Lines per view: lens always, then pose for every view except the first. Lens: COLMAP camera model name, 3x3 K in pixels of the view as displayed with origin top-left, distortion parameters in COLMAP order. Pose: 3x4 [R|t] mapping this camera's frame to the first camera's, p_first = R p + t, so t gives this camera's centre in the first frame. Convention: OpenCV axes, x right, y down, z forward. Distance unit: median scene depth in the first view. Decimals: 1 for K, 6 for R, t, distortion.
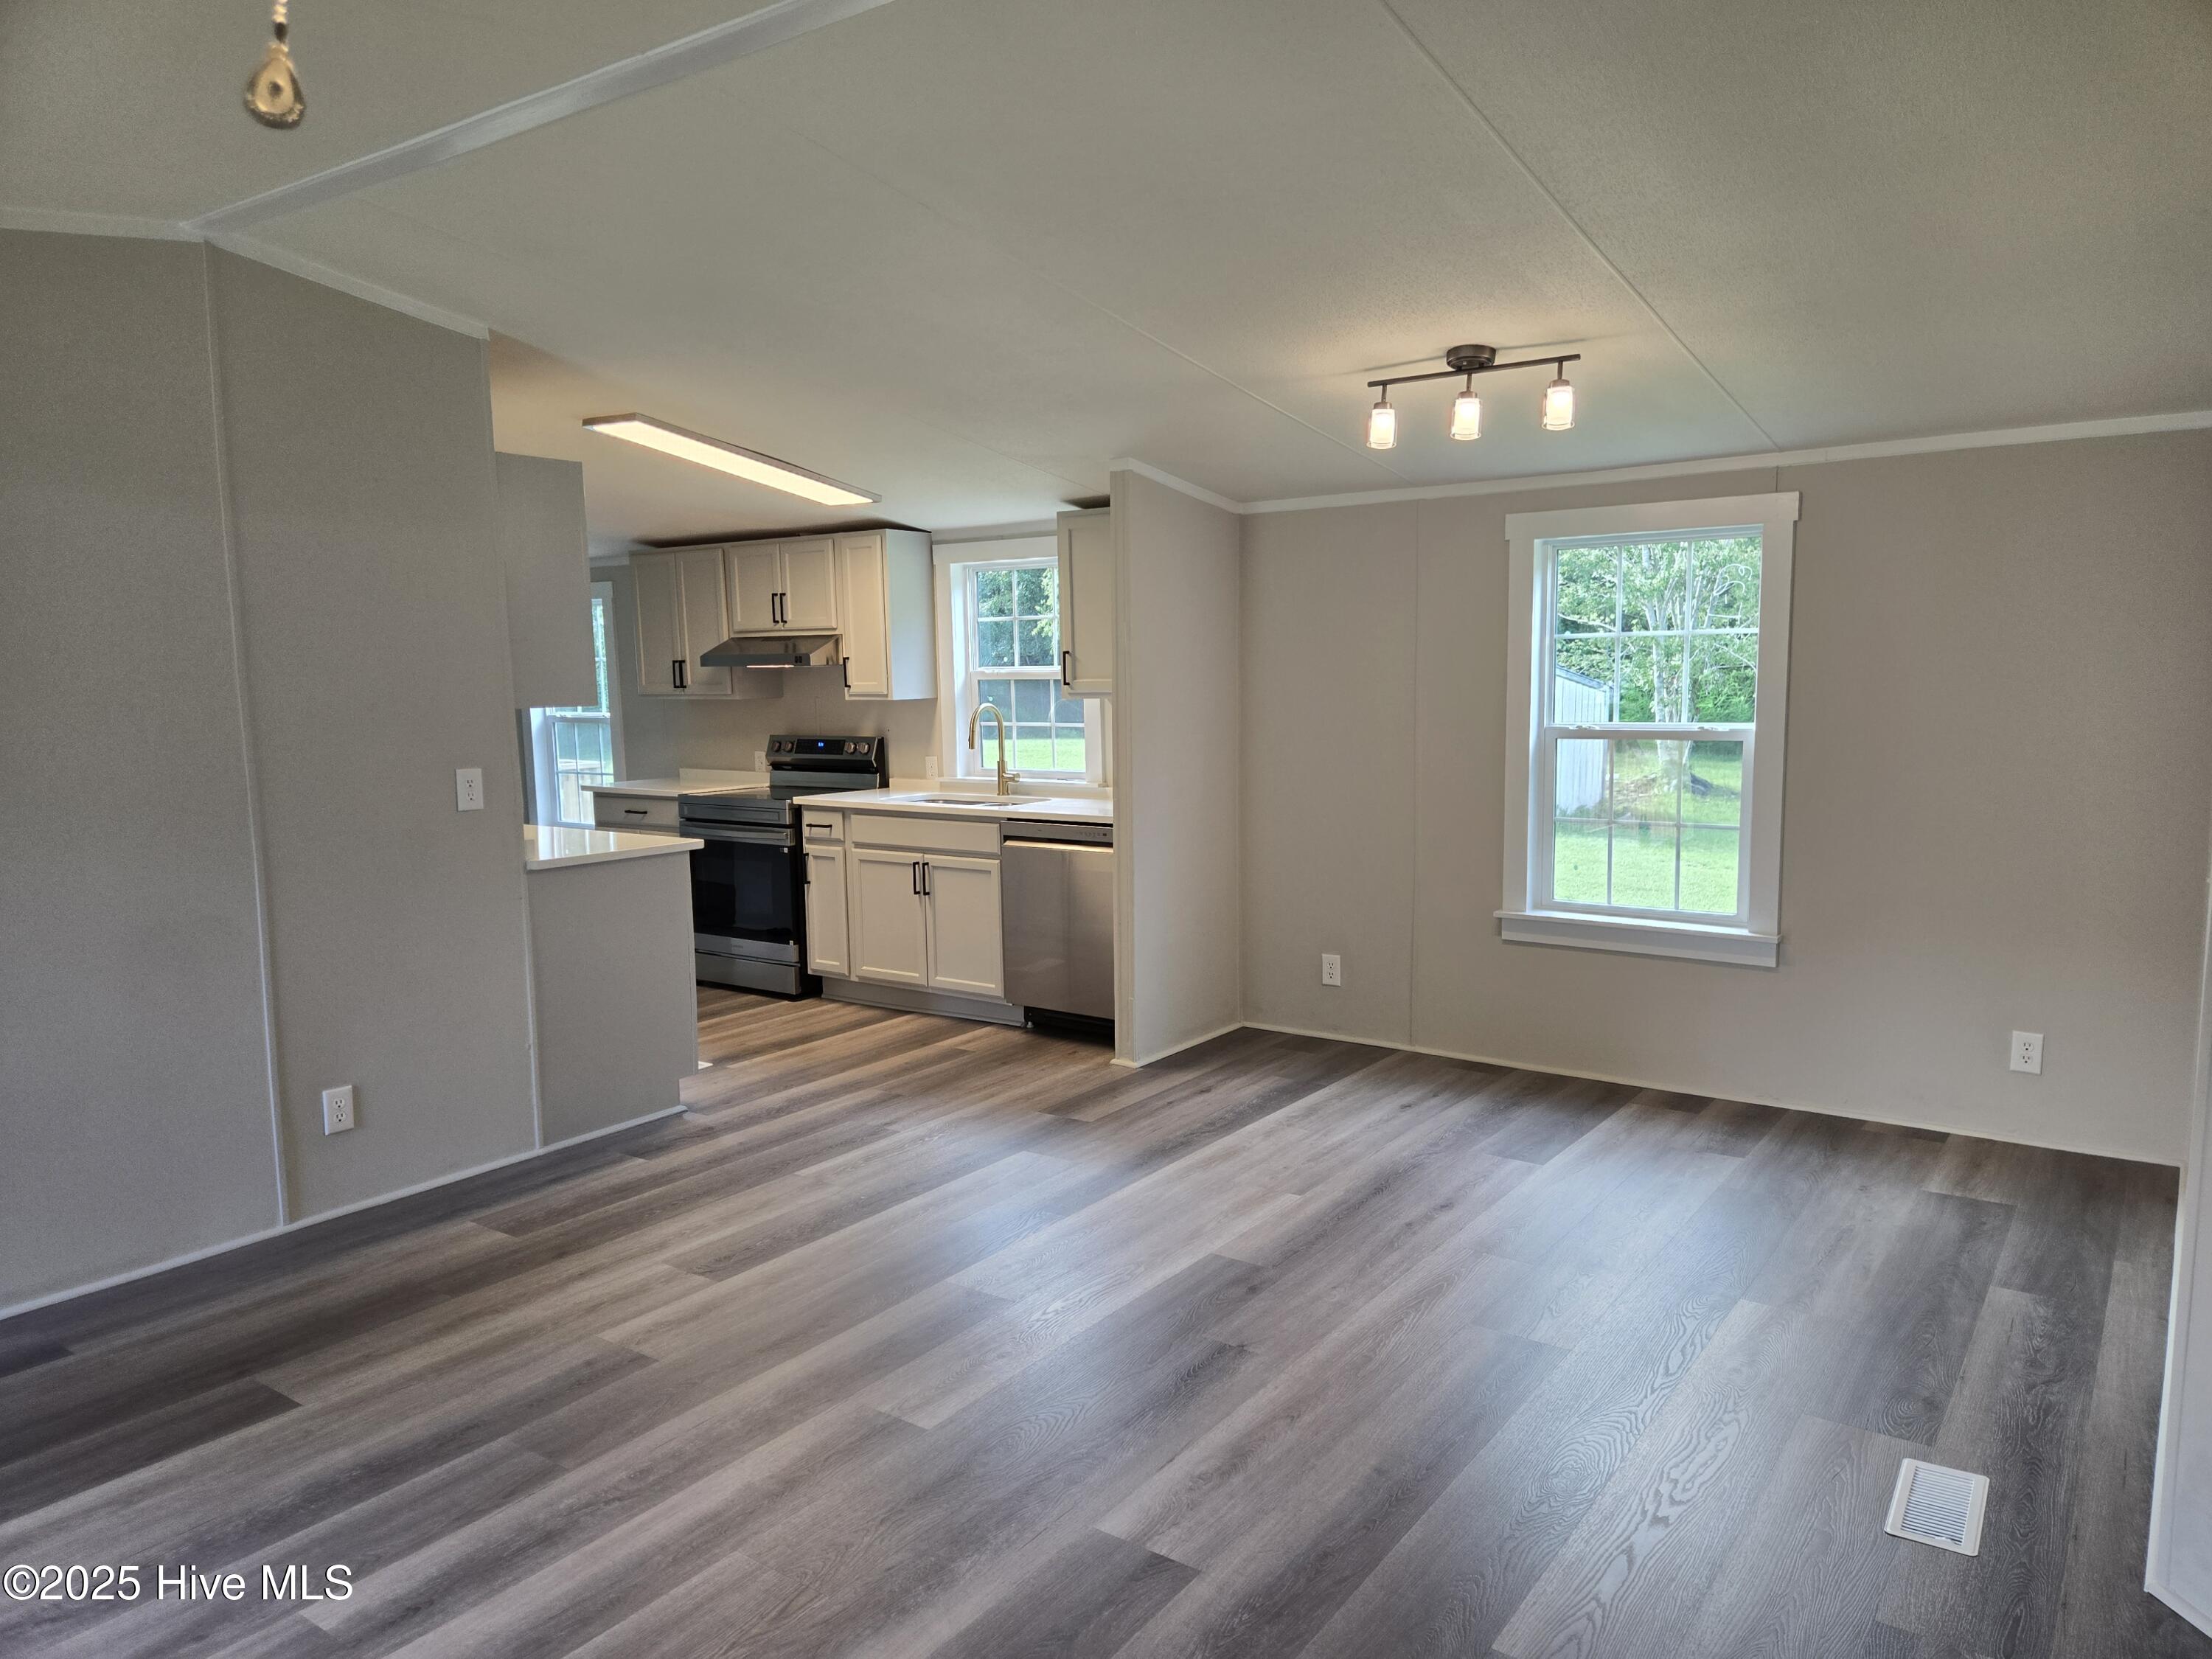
lens RADIAL K [[1474.5, 0, 1136.8], [0, 1474.5, 857.7], [0, 0, 1]] dist [0.057205, -0.029529]
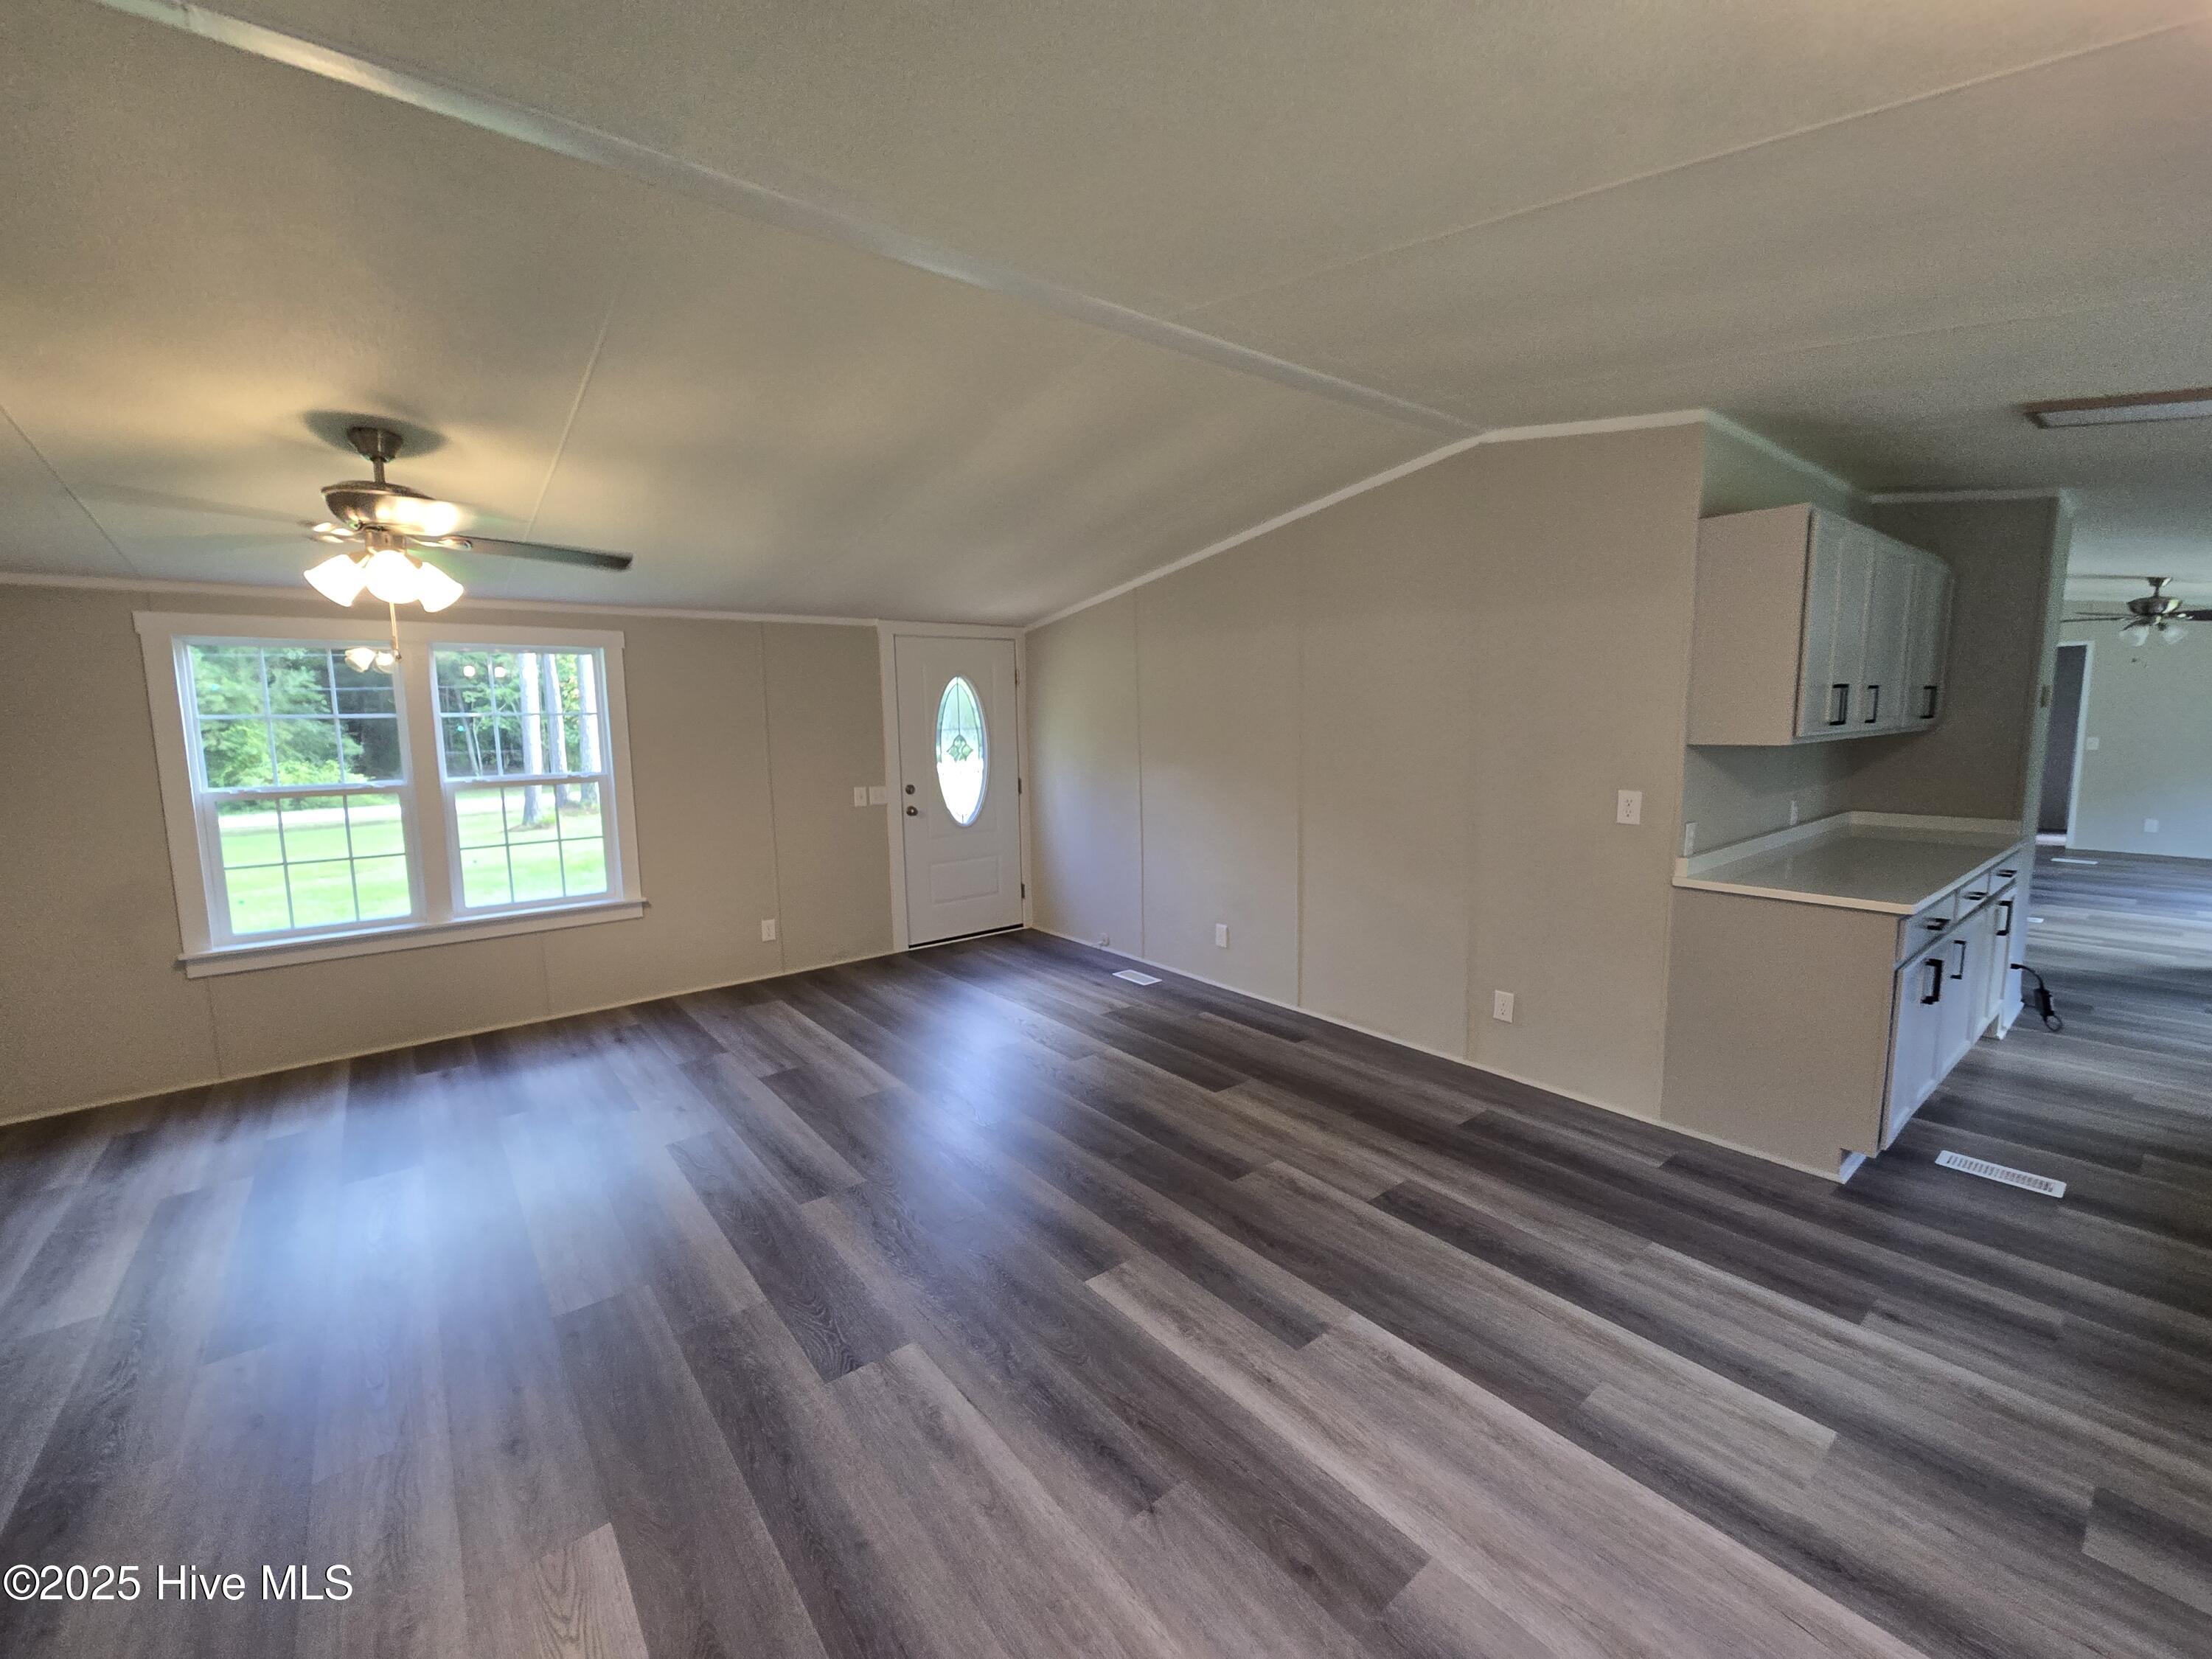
lens RADIAL K [[918.5, 0, 1095.2], [0, 918.5, 825.5], [0, 0, 1]] dist [0.005399, -0.000439]
pose [[-0.292030, 0.136751, -0.946582, 0.268747], [-0.102820, 0.979500, 0.173227, -0.078246], [0.950866, 0.147915, -0.271983, 0.526060]]
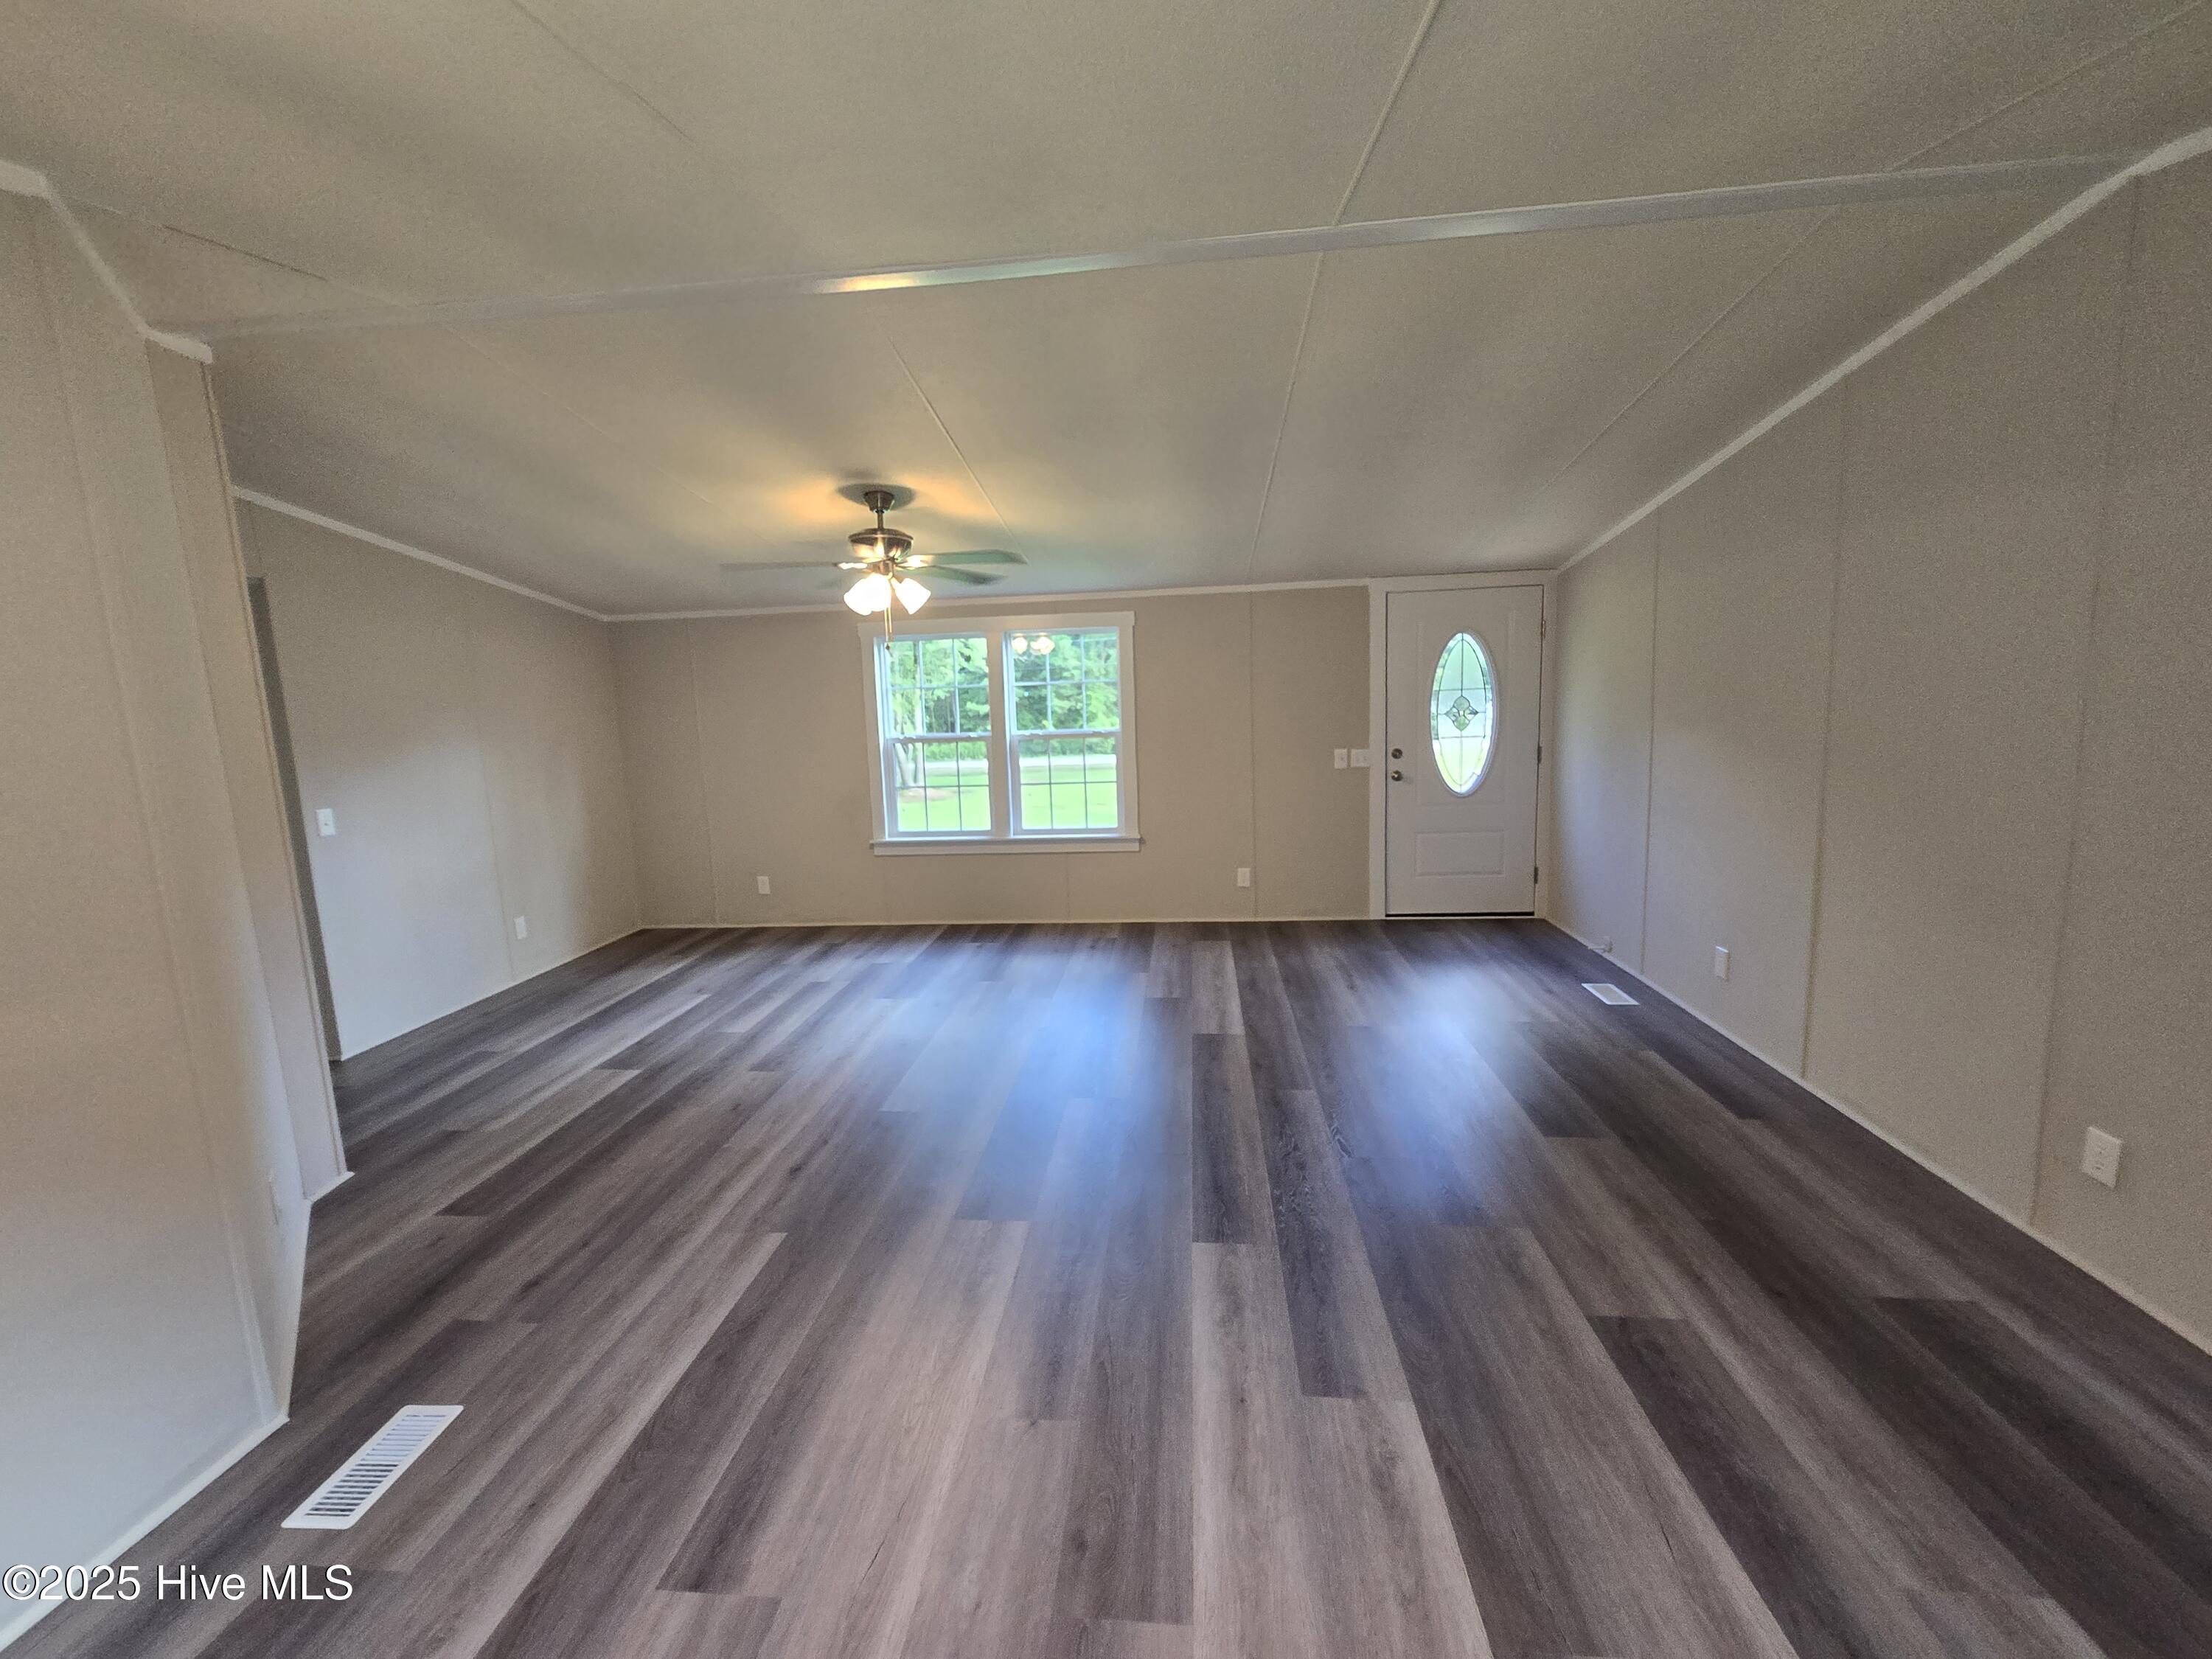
lens RADIAL K [[918.5, 0, 1089.9], [0, 918.5, 825.9], [0, 0, 1]] dist [0.005399, -0.000439]
pose [[-0.875799, 0.115477, -0.468659, 0.134812], [-0.013314, 0.964811, 0.262608, -0.095743], [0.482493, 0.236231, -0.843443, 0.707799]]
